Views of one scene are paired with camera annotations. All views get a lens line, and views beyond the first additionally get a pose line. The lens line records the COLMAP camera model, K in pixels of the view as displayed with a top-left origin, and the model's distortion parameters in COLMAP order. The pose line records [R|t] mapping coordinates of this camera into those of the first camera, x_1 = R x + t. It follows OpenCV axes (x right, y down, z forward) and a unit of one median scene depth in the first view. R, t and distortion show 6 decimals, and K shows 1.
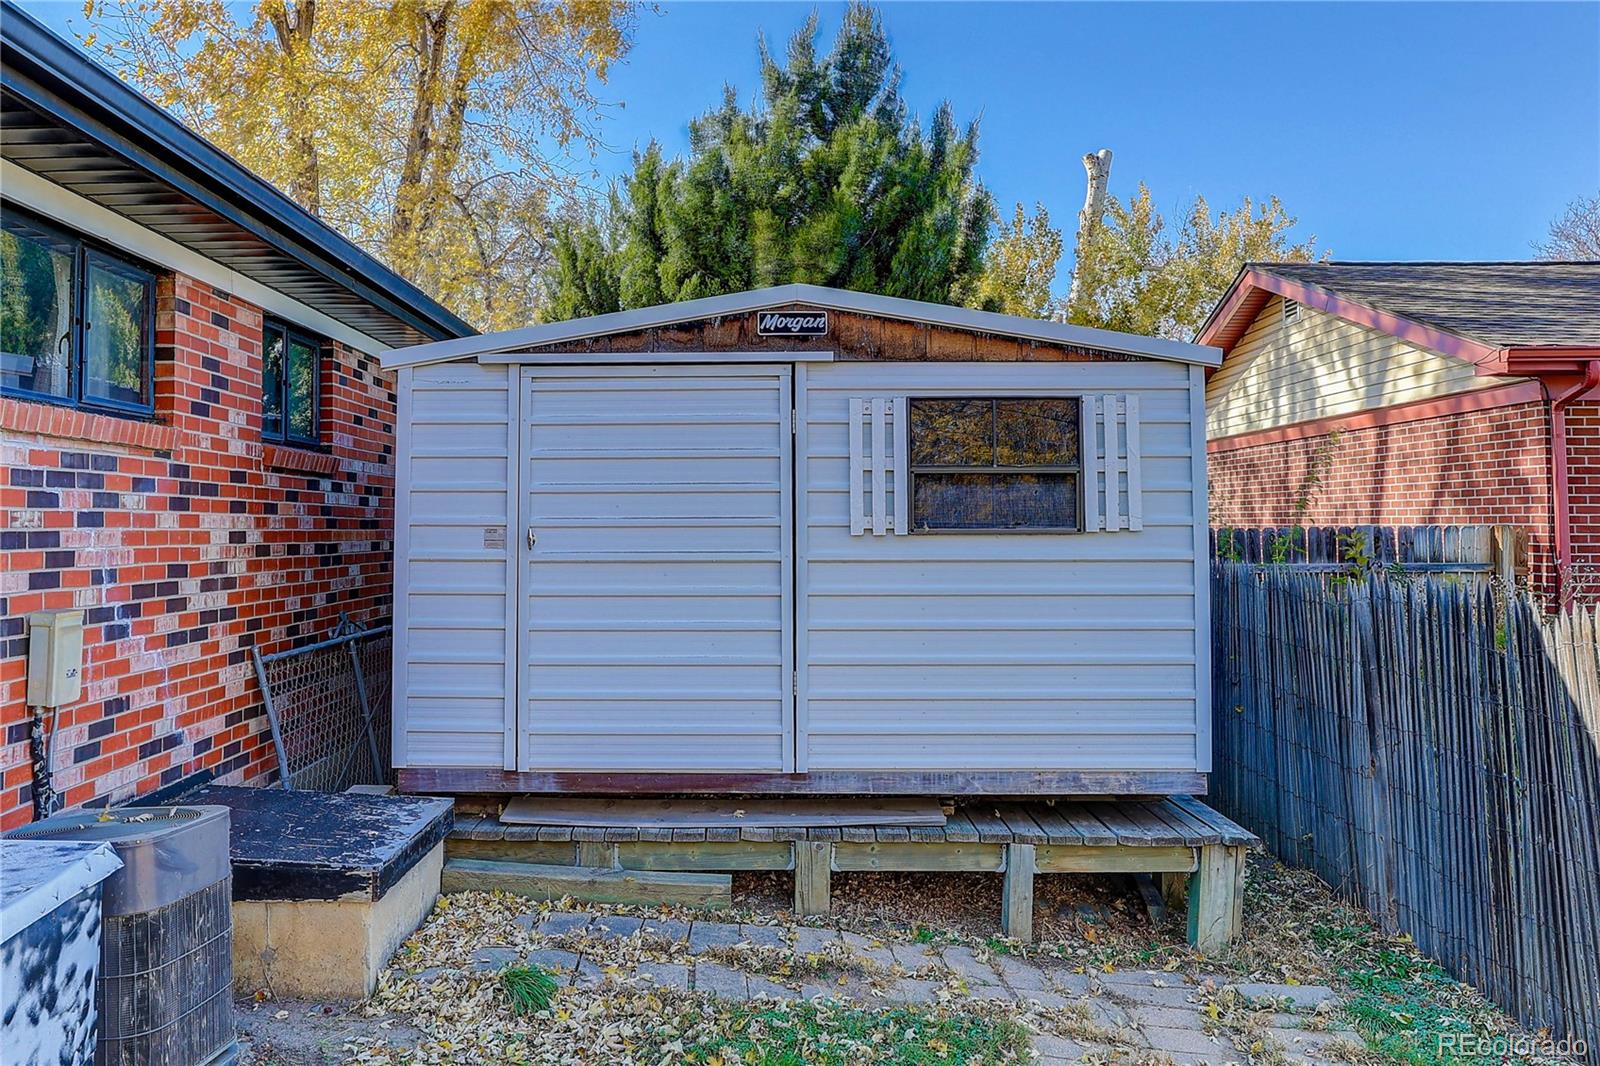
lens RADIAL K [[1171.2, 0, 796.9], [0, 1171.2, 479.9], [0, 0, 1]] dist [-0.007087, -0.002747]
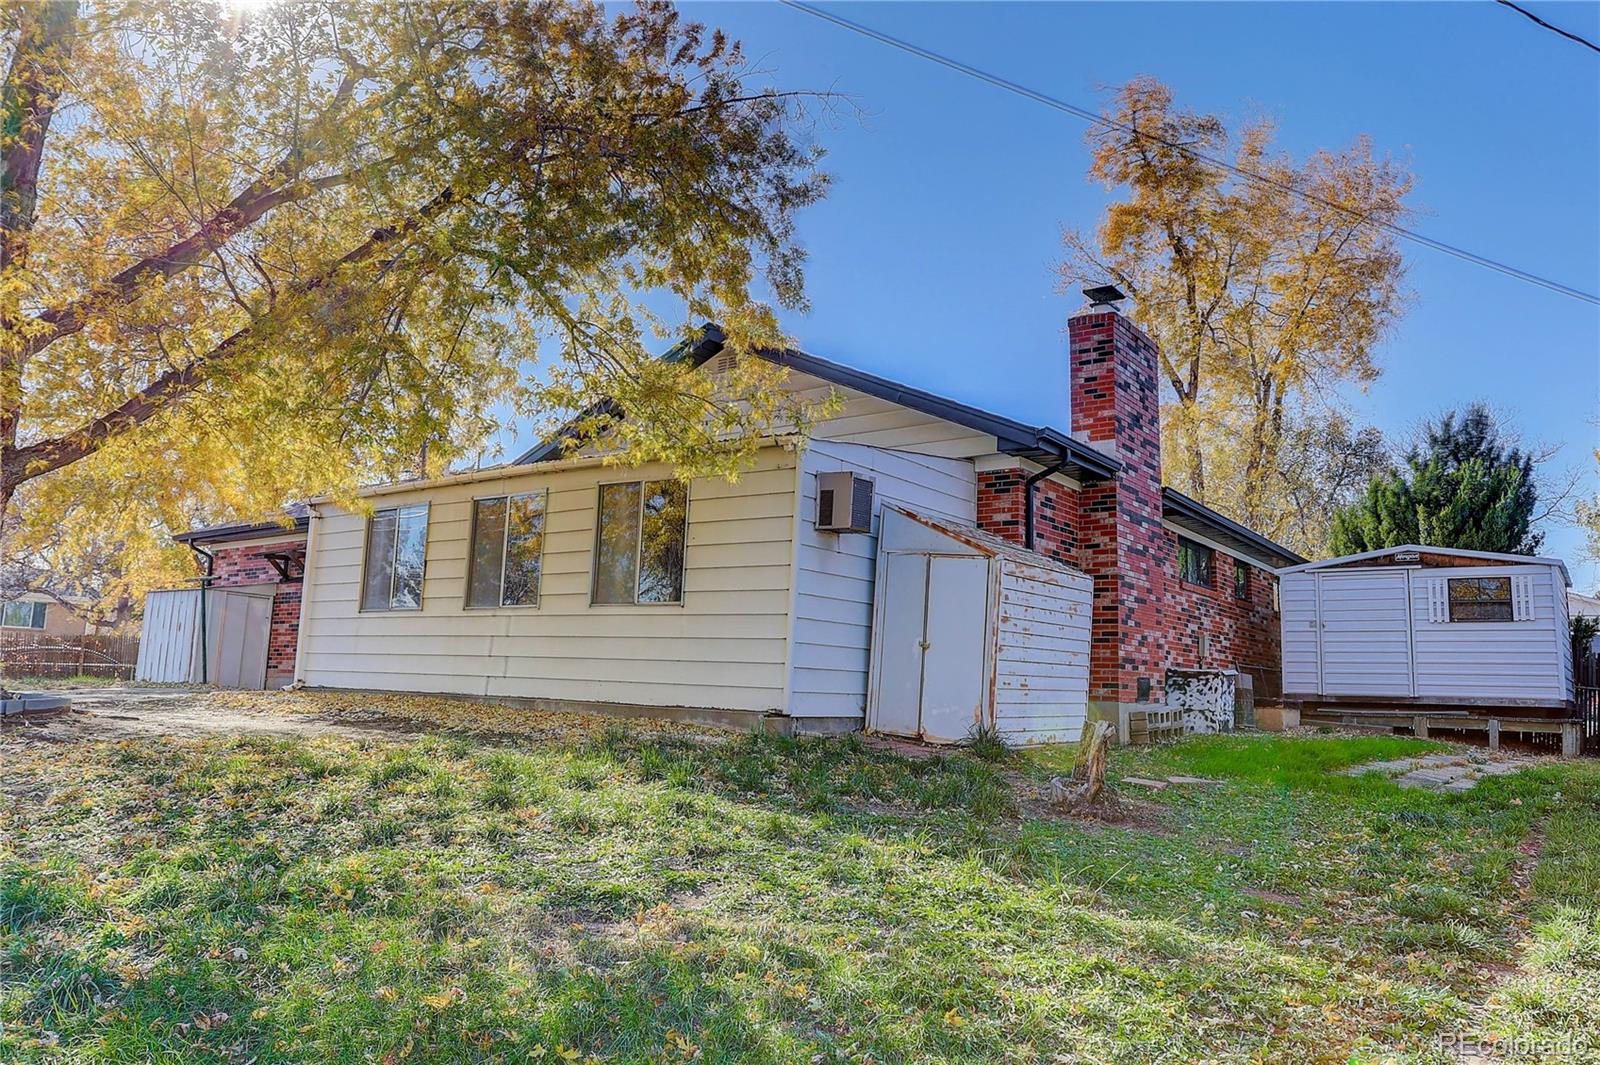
lens RADIAL K [[1171.2, 0, 796.9], [0, 1171.2, 479.4], [0, 0, 1]] dist [-0.007087, -0.002747]
pose [[0.789539, -0.078719, -0.608631, 0.639772], [-0.024349, 0.986940, -0.159236, 0.207037], [0.613217, 0.140543, 0.777311, -2.538085]]
